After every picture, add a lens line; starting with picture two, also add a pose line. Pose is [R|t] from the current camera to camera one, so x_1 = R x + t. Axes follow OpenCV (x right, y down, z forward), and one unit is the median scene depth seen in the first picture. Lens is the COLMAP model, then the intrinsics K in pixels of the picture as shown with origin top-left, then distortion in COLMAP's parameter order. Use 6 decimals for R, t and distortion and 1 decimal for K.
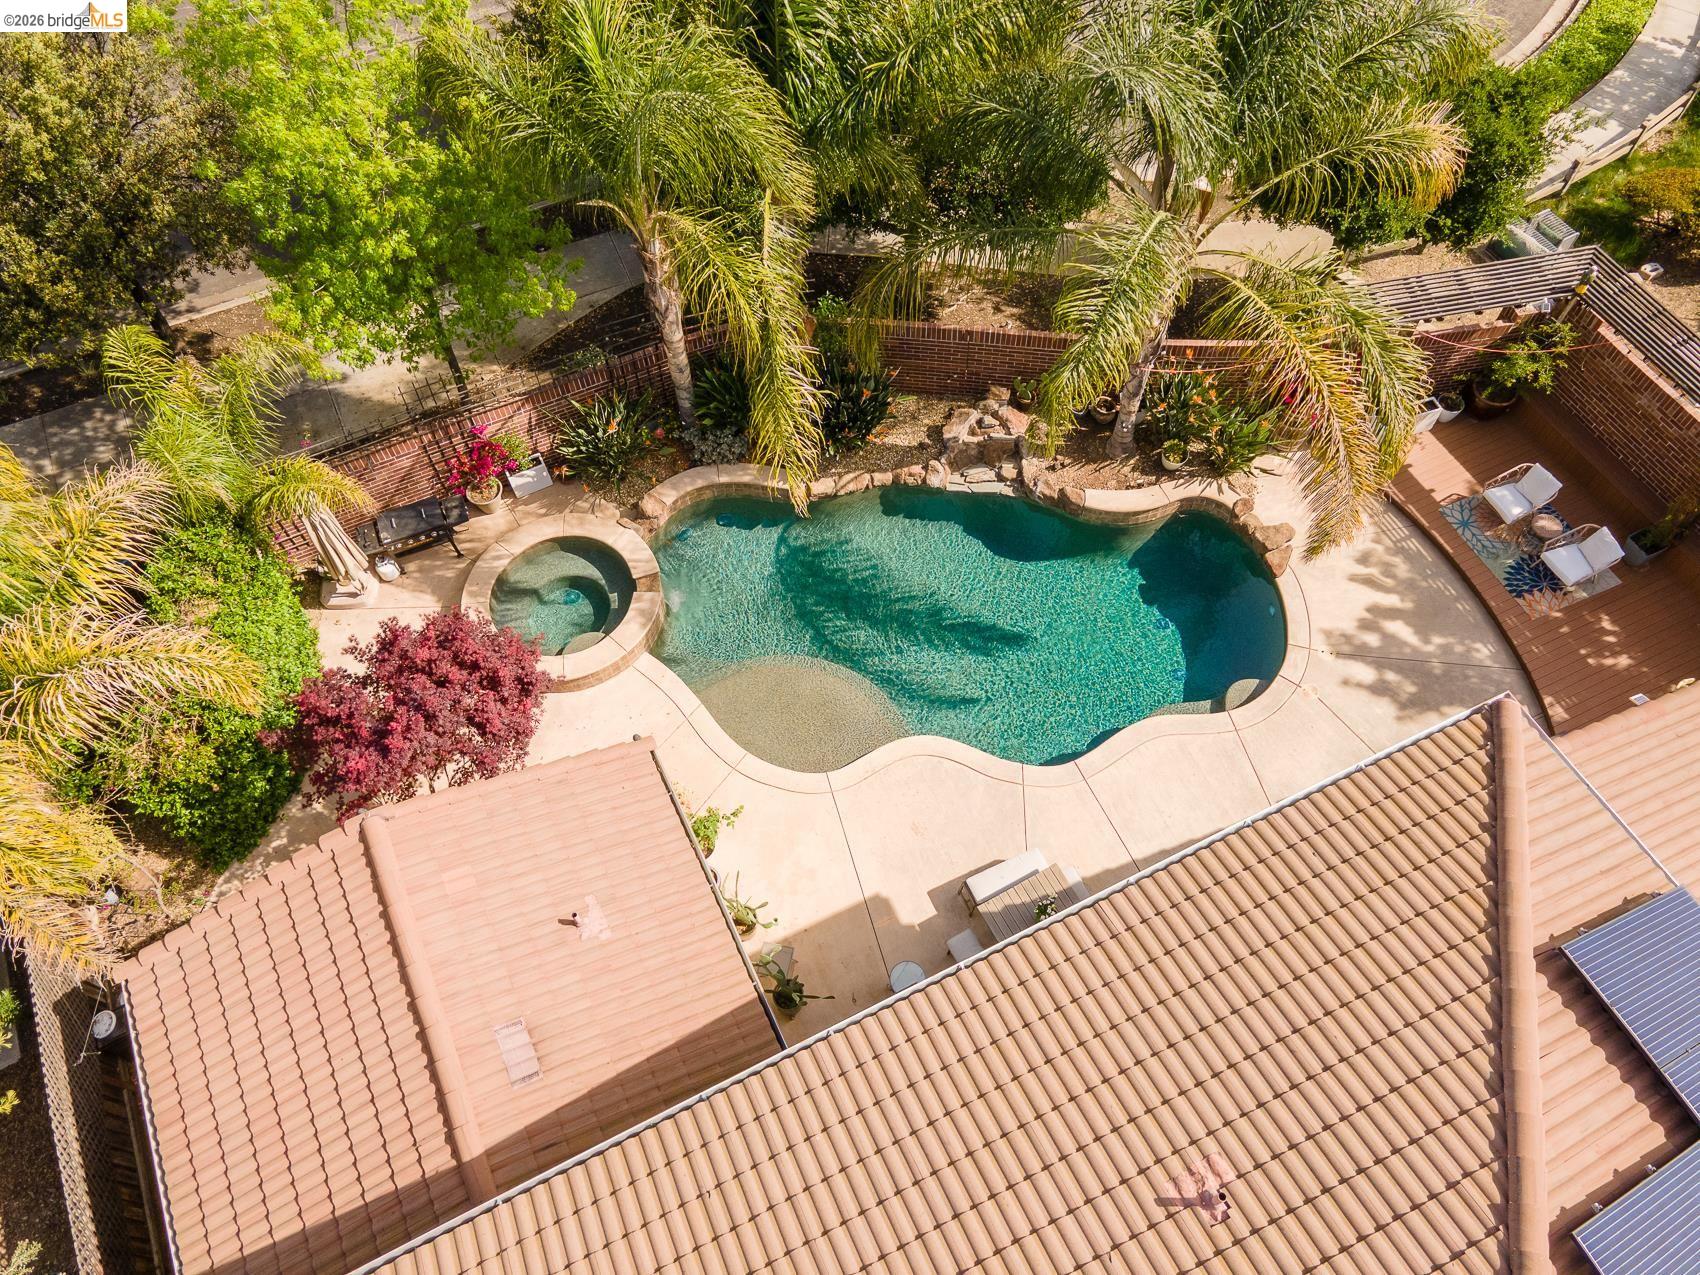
lens RADIAL K [[1242.3, 0, 851.7], [0, 1242.3, 629.0], [0, 0, 1]] dist [0.045233, 0.002704]
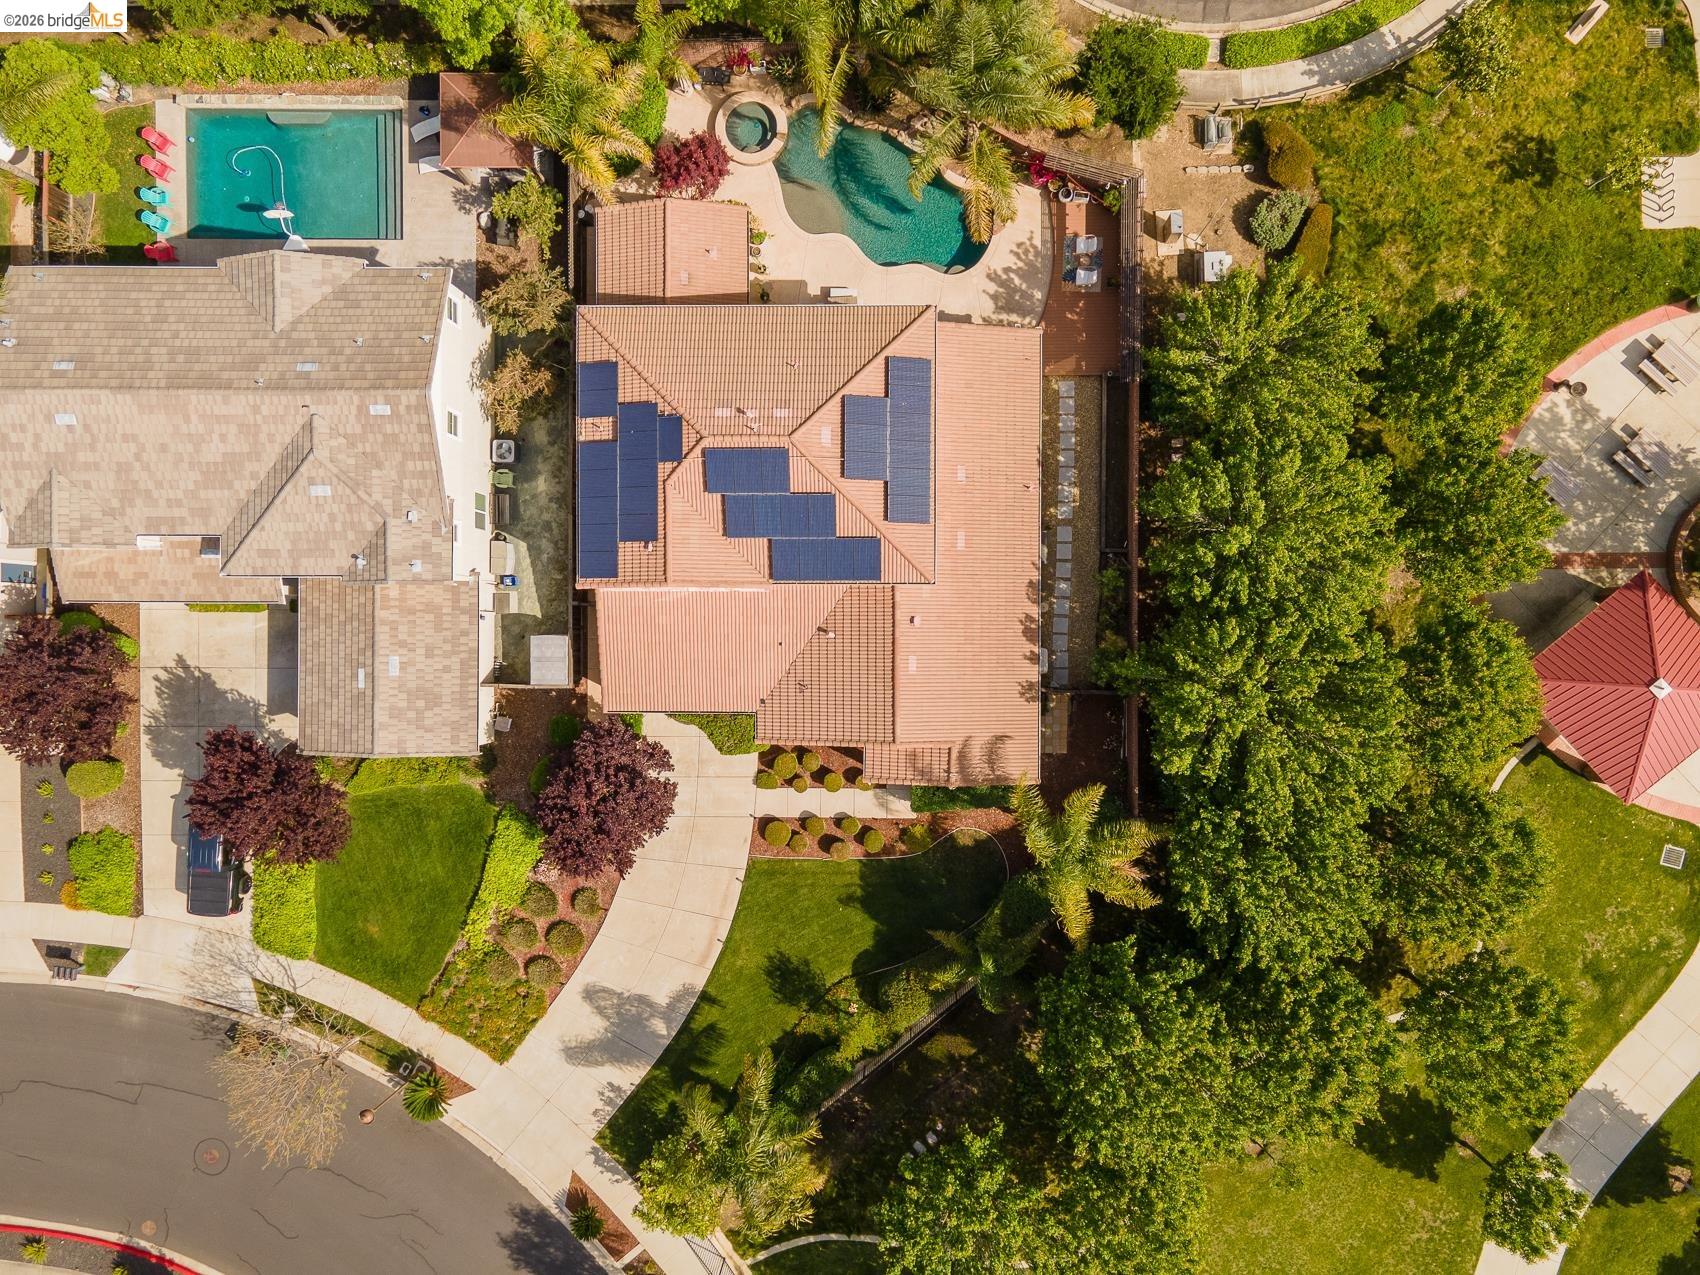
lens RADIAL K [[1242.3, 0, 858.0], [0, 1242.3, 628.5], [0, 0, 1]] dist [0.045233, 0.002704]
pose [[0.896897, 0.441812, -0.019455, 0.502511], [-0.367362, 0.768808, 0.523430, -0.684794], [0.246215, -0.462315, 0.851847, -1.738093]]
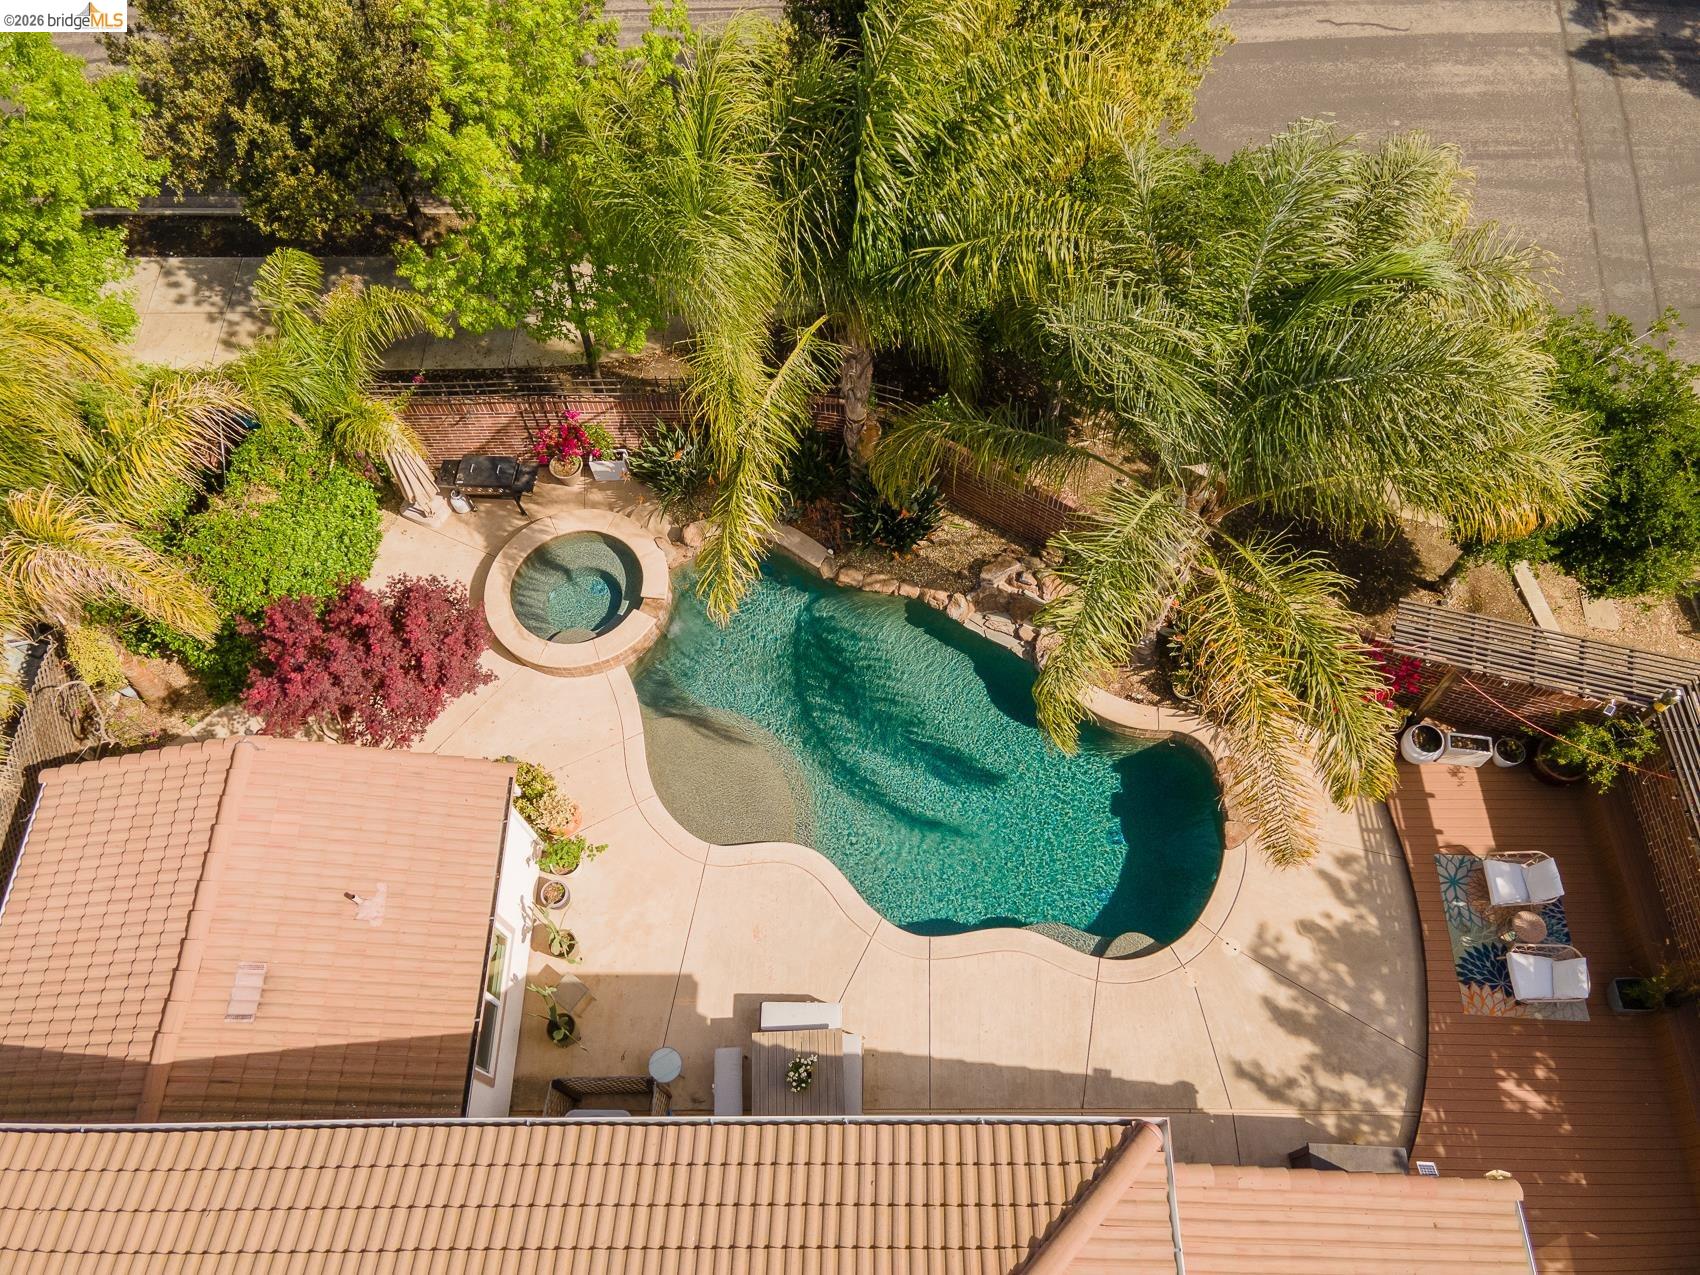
lens RADIAL K [[1242.3, 0, 862.0], [0, 1242.3, 624.9], [0, 0, 1]] dist [0.045233, 0.002704]
pose [[0.897999, 0.382772, -0.216987, 0.229881], [-0.370696, 0.923827, 0.095538, -0.185581], [0.237028, -0.005357, 0.971488, 0.008314]]
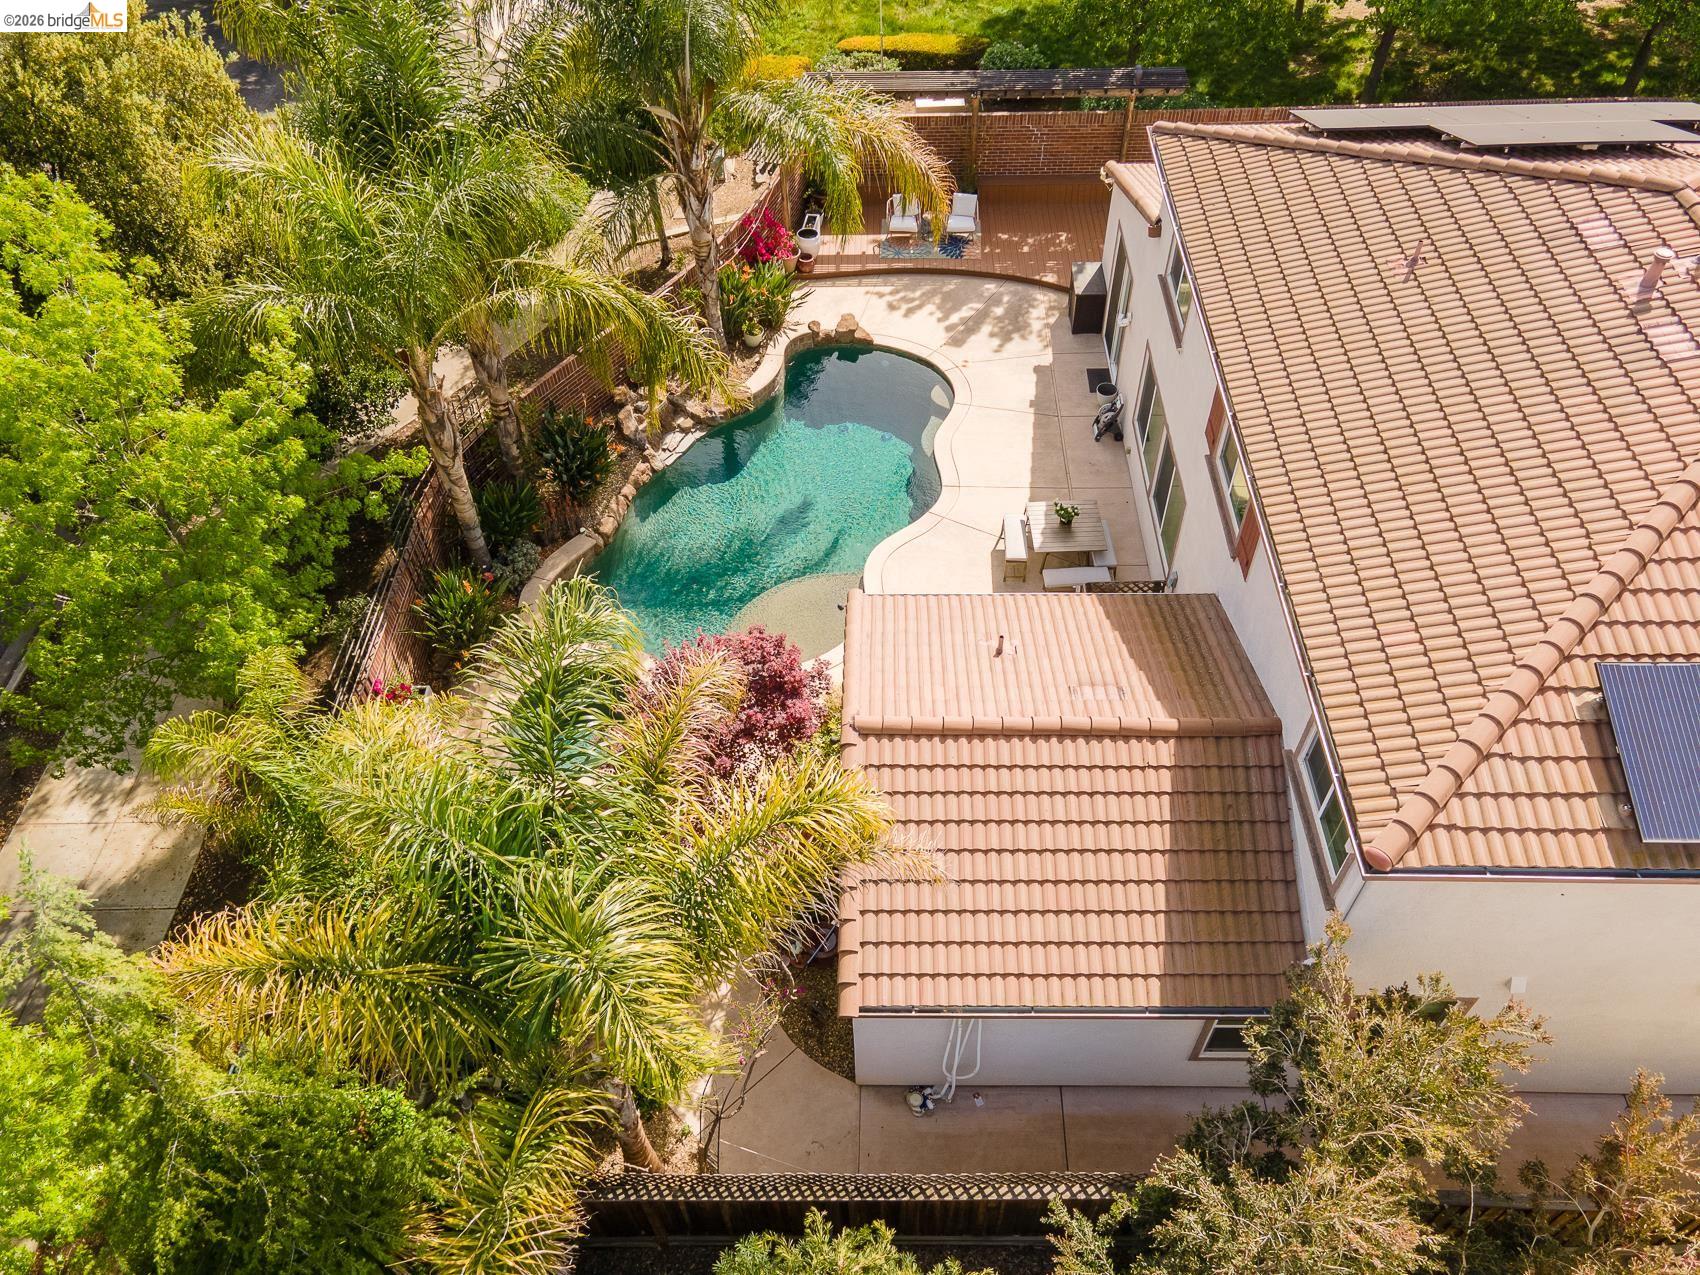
lens RADIAL K [[1242.3, 0, 862.0], [0, 1242.3, 639.2], [0, 0, 1]] dist [0.045233, 0.002704]
pose [[0.446051, -0.665263, 0.598719, -0.667267], [0.771666, 0.624743, 0.119281, -0.011042], [-0.453398, 0.408805, 0.792028, 0.078043]]
